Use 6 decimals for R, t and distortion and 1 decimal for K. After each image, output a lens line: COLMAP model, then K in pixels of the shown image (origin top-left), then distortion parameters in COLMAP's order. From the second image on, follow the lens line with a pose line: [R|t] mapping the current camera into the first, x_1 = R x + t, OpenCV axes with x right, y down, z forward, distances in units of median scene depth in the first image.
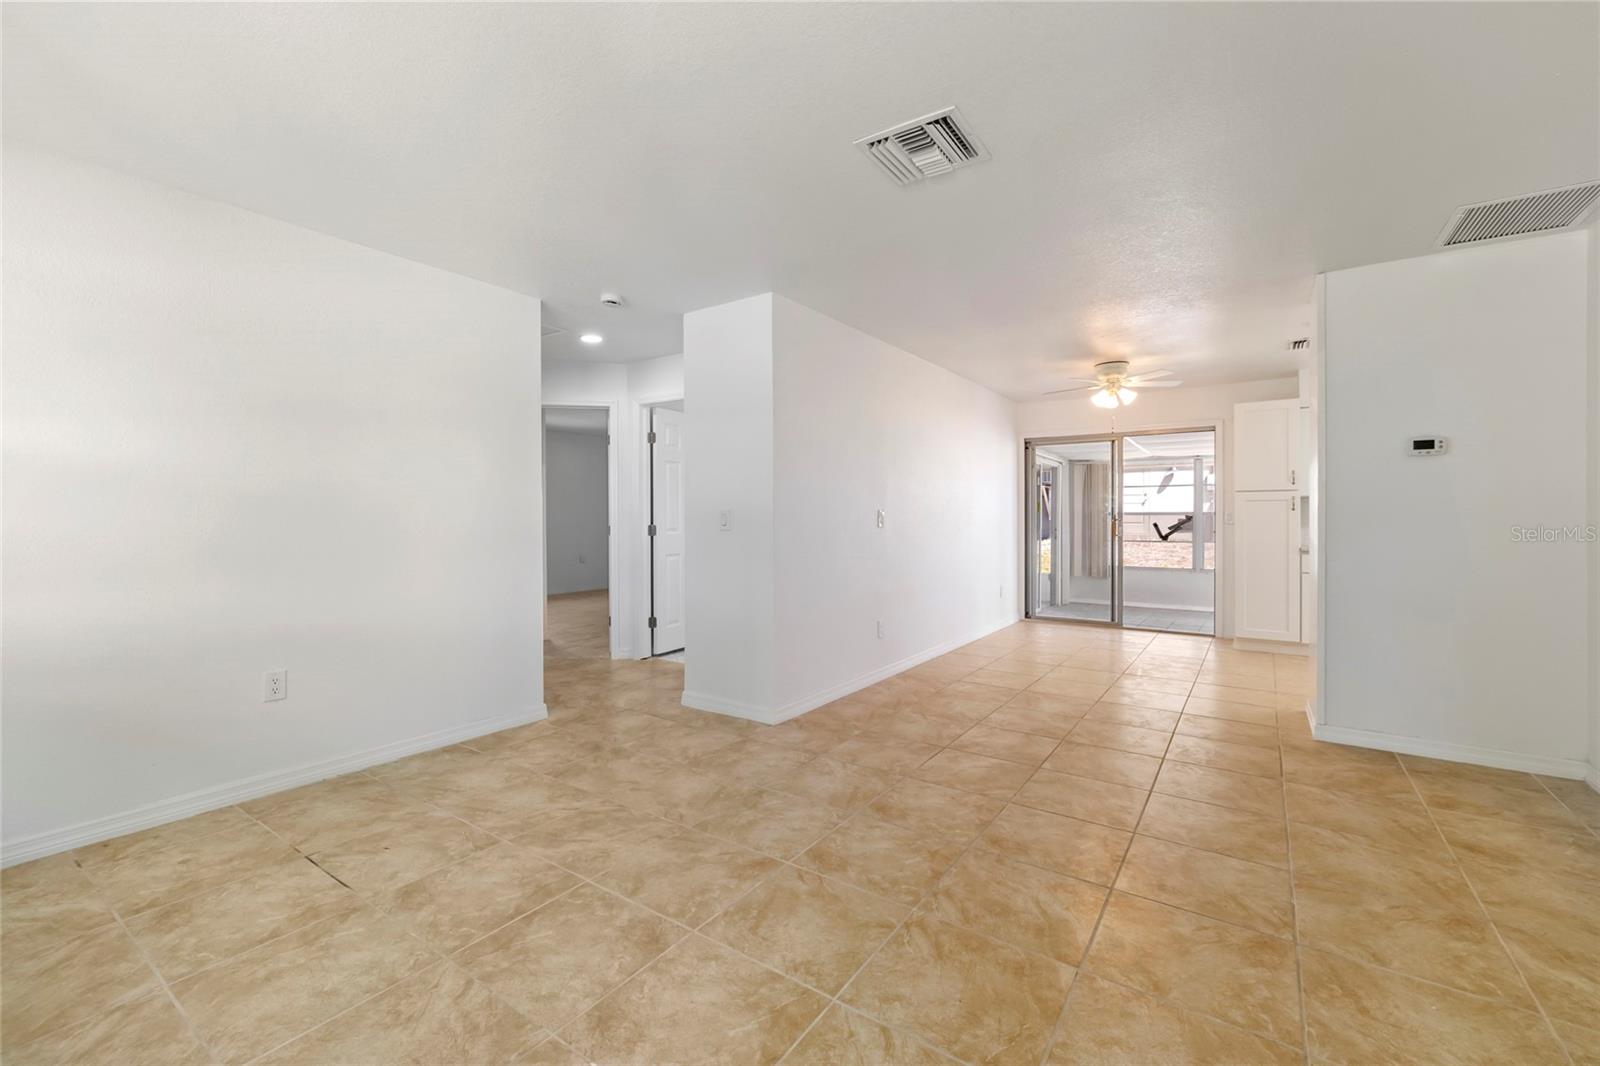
lens RADIAL K [[672.4, 0, 782.2], [0, 672.4, 510.5], [0, 0, 1]] dist [0.001655, 0.000526]
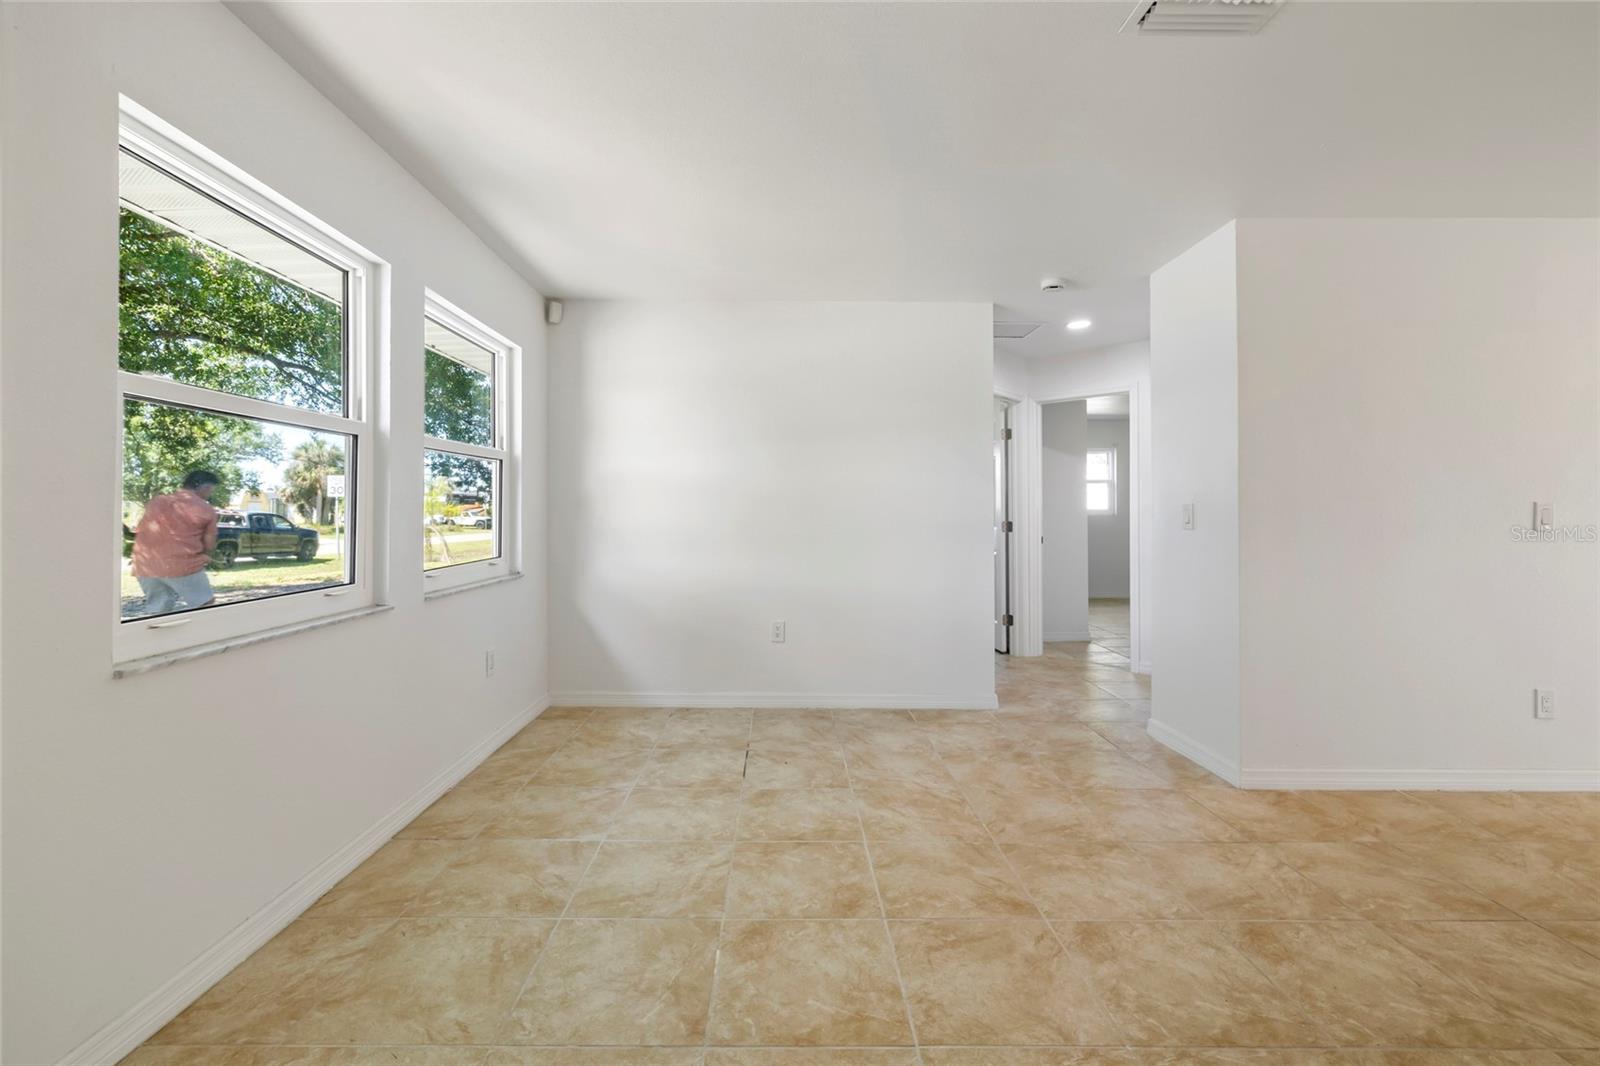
lens RADIAL K [[672.4, 0, 784.6], [0, 672.4, 509.3], [0, 0, 1]] dist [0.001655, 0.000526]
pose [[0.585455, -0.002339, -0.810702, 0.491741], [0.003927, 0.999992, -0.000049, 0.004127], [0.810696, -0.003155, 0.585459, 0.230183]]
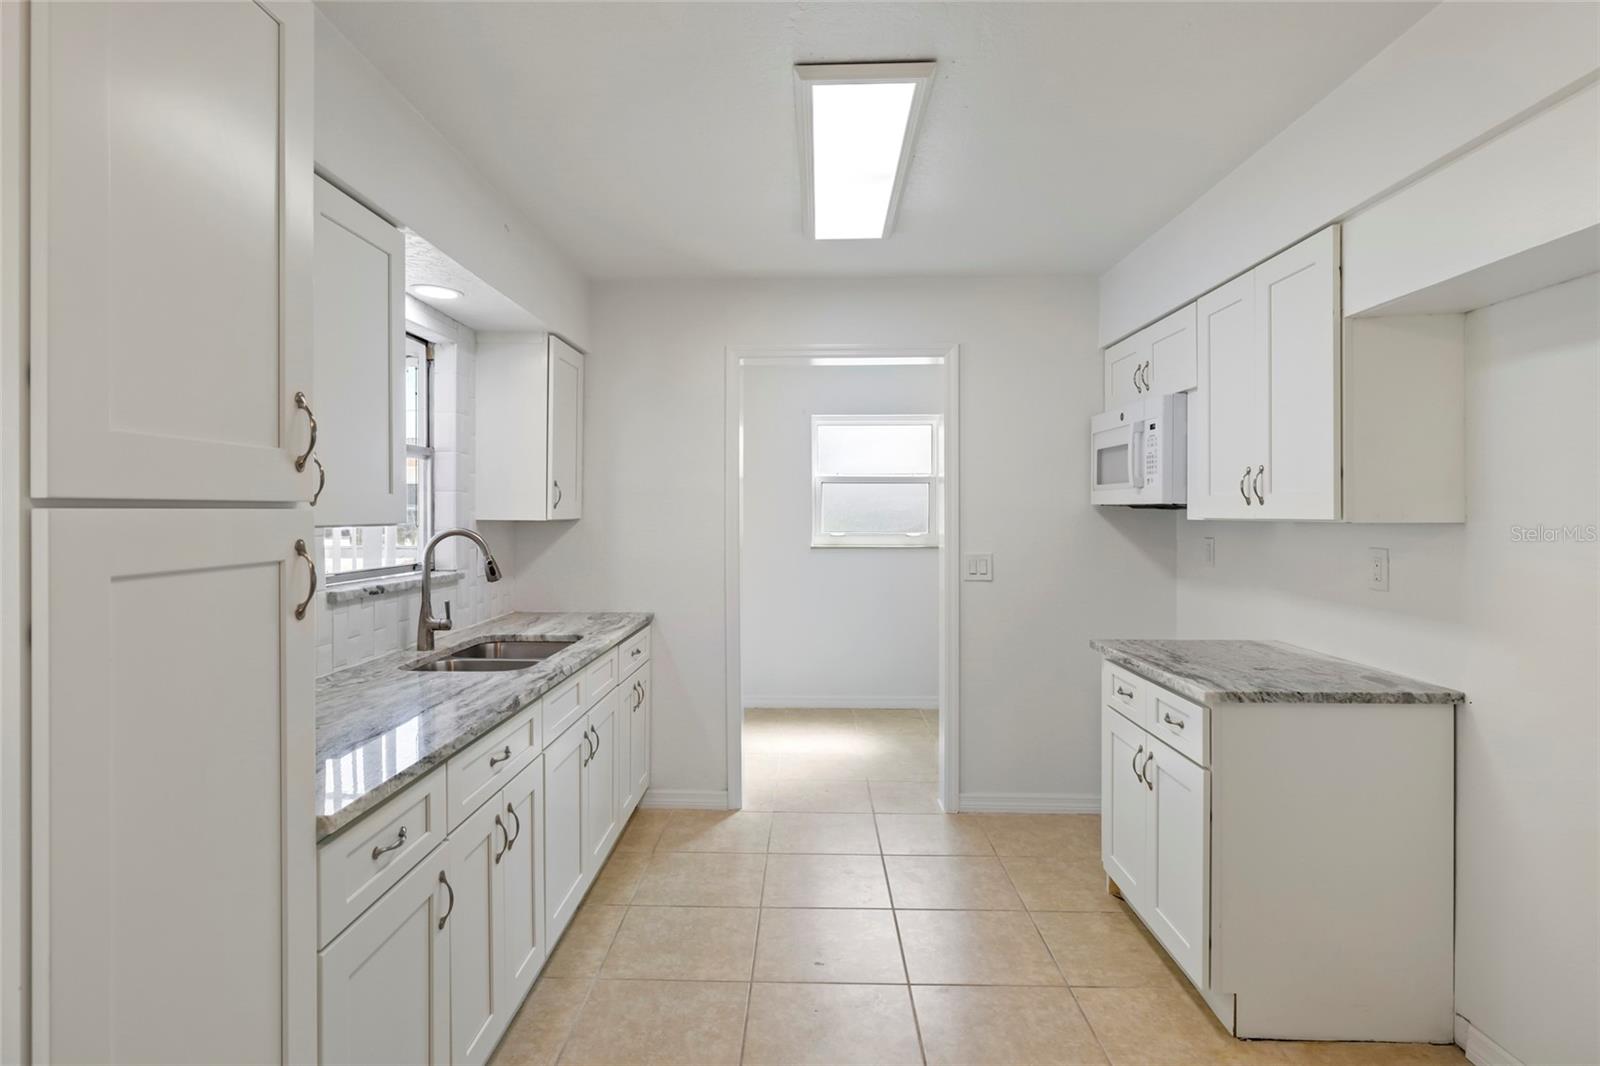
lens RADIAL K [[841.5, 0, 787.6], [0, 841.5, 514.0], [0, 0, 1]] dist [0.000335, -0.000210]
pose [[-0.554570, -0.002542, 0.832133, 1.224163], [-0.006791, 0.999976, -0.001471, -0.066468], [-0.832109, -0.006467, -0.554574, 2.450773]]
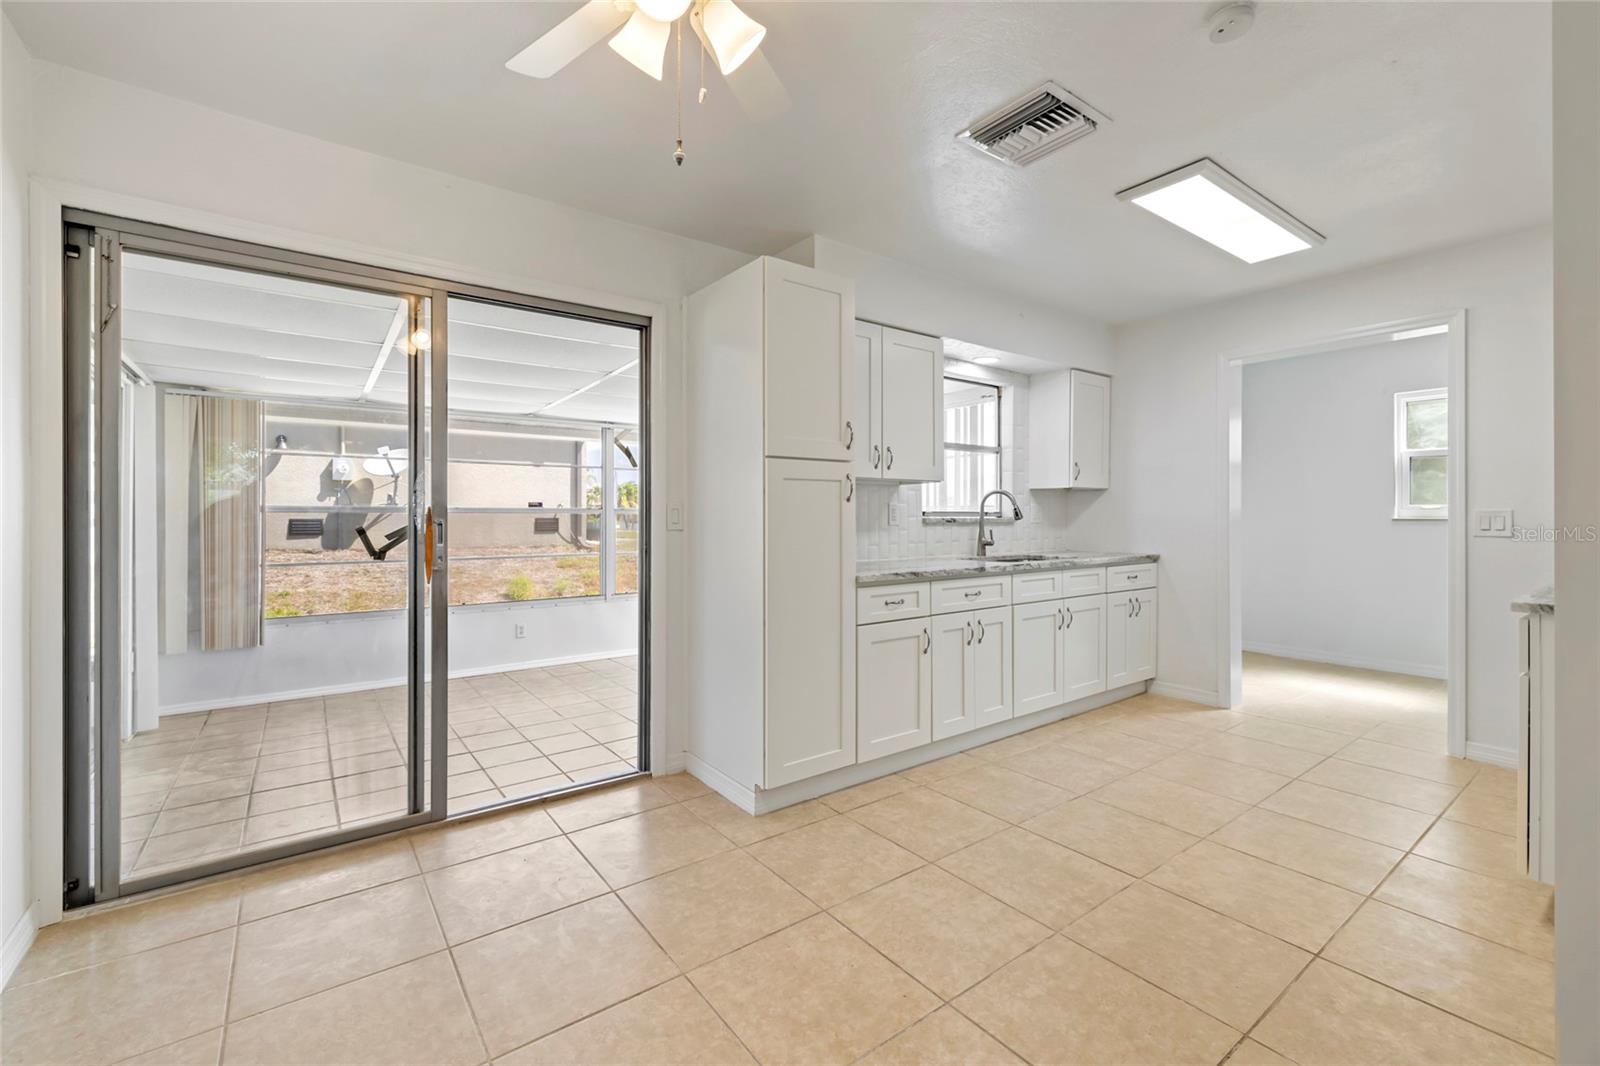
lens RADIAL K [[672.4, 0, 781.2], [0, 672.4, 518.7], [0, 0, 1]] dist [0.001655, 0.000526]
pose [[0.317860, -0.005919, 0.948119, 0.665070], [-0.006715, 0.999941, 0.008494, 0.021089], [-0.948114, -0.009067, 0.317802, 2.146240]]
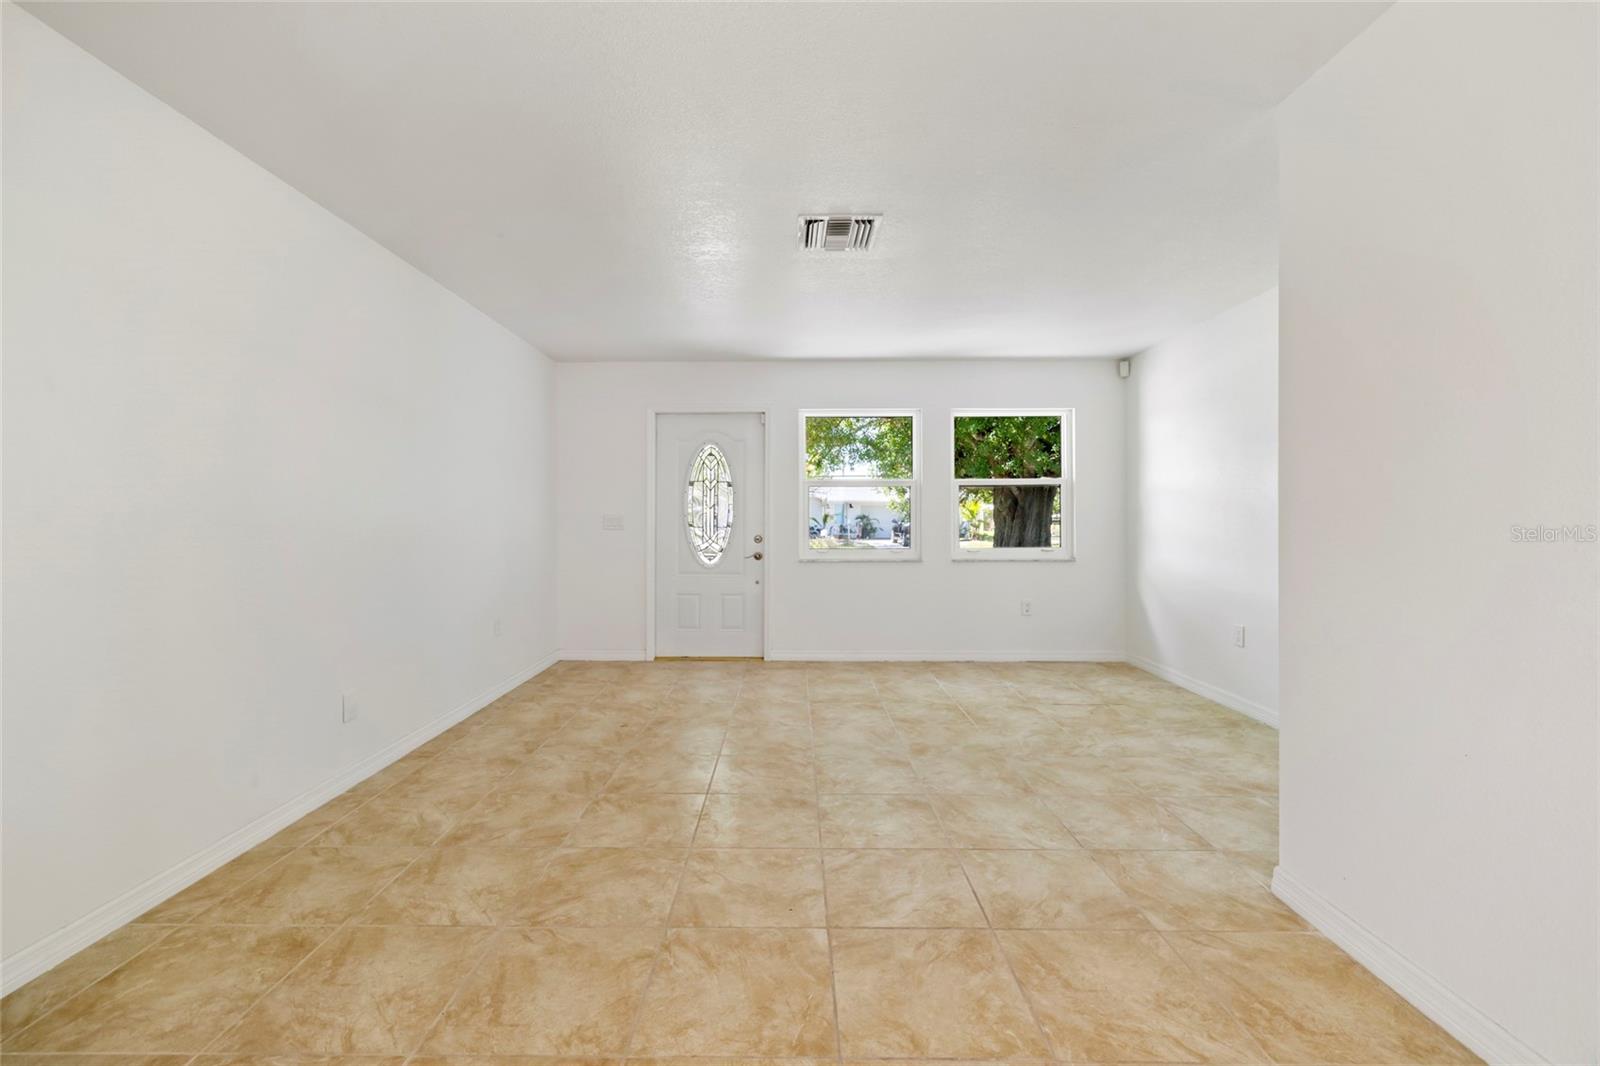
lens RADIAL K [[672.4, 0, 791.2], [0, 672.4, 522.6], [0, 0, 1]] dist [0.001655, 0.000526]
pose [[-0.817156, 0.002822, -0.576409, 1.016124], [0.005893, 0.999977, -0.003458, 0.026762], [0.576386, -0.006222, -0.817154, 1.982962]]
